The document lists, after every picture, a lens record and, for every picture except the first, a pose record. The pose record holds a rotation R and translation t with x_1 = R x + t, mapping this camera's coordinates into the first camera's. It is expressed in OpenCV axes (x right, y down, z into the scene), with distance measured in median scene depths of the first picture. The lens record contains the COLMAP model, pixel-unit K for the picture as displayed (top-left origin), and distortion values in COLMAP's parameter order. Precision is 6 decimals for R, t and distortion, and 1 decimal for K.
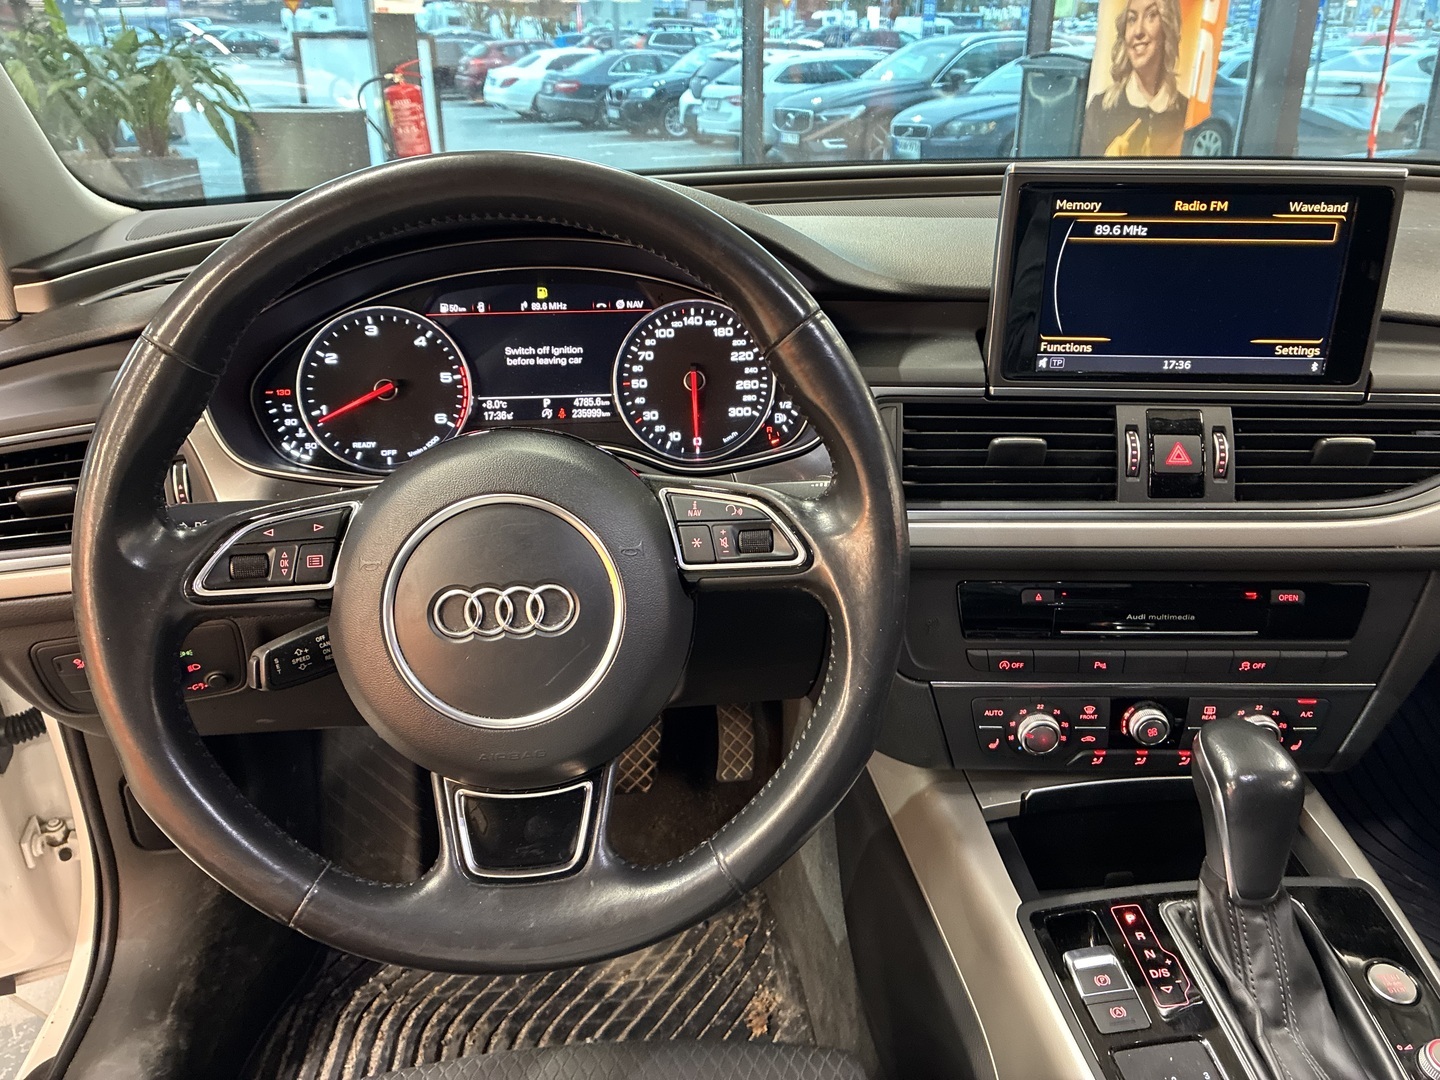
lens RADIAL K [[1093.2, 0, 722.2], [0, 1093.2, 530.6], [0, 0, 1]] dist [0.016721, -0.006014]
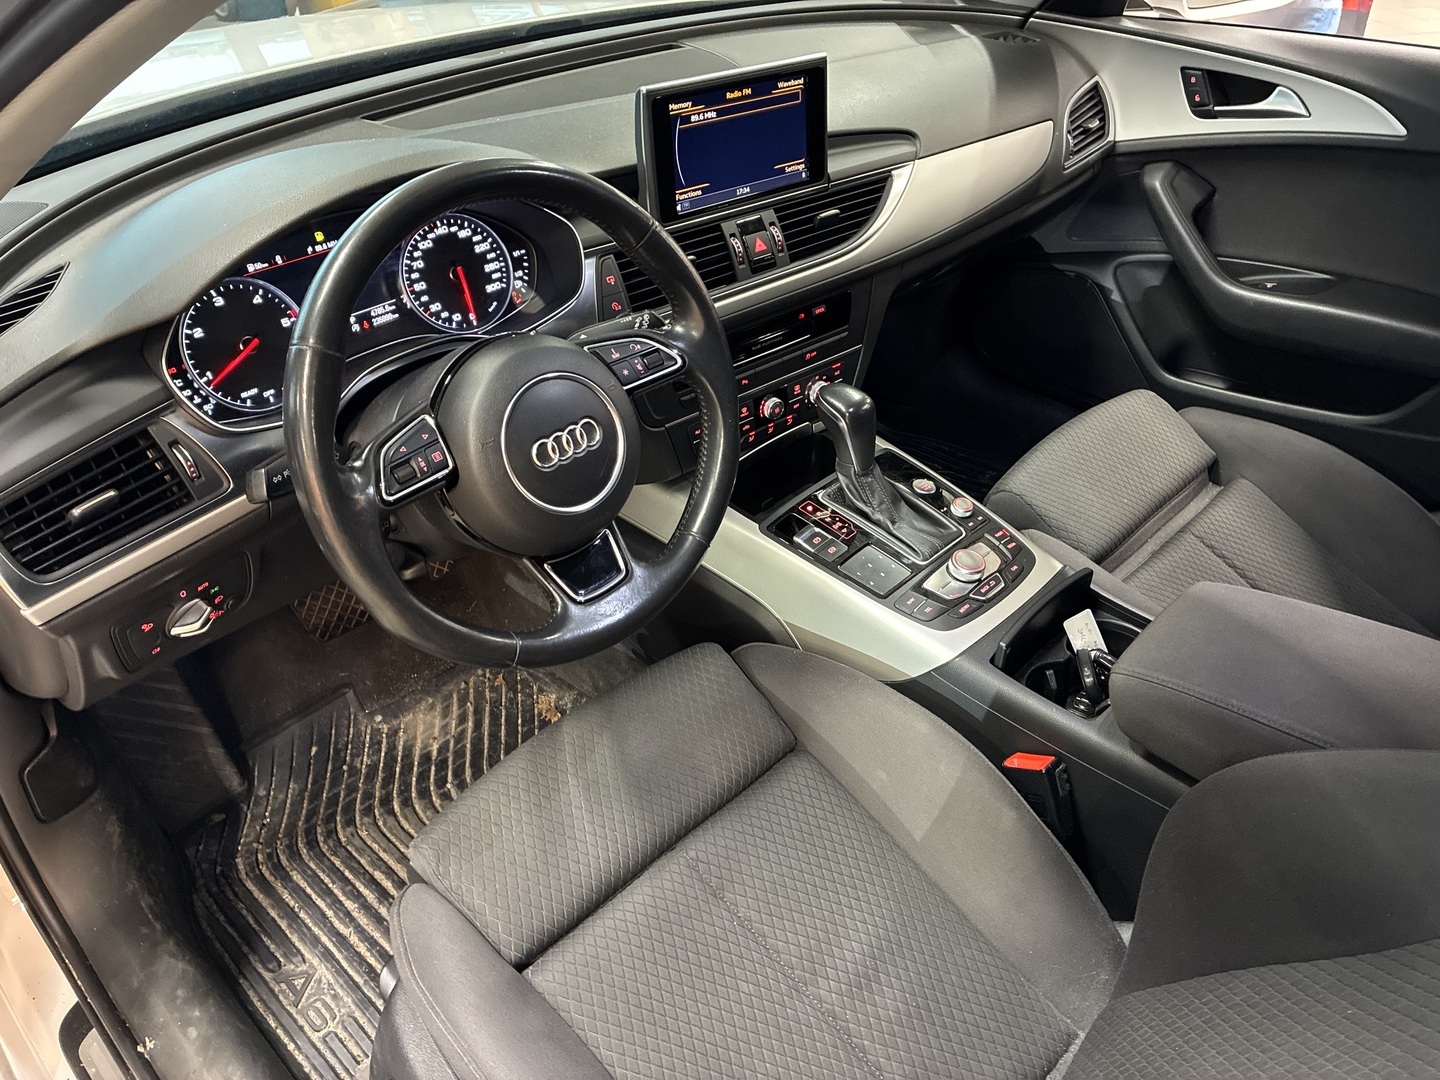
lens RADIAL K [[1110.4, 0, 720.0], [0, 1110.4, 540.0], [0, 0, 1]] dist [-0.017628, 0.001952]
pose [[0.766704, -0.379783, 0.517619, -0.628641], [0.265826, 0.921696, 0.282512, -0.136757], [-0.584381, -0.079006, 0.807624, -0.344292]]
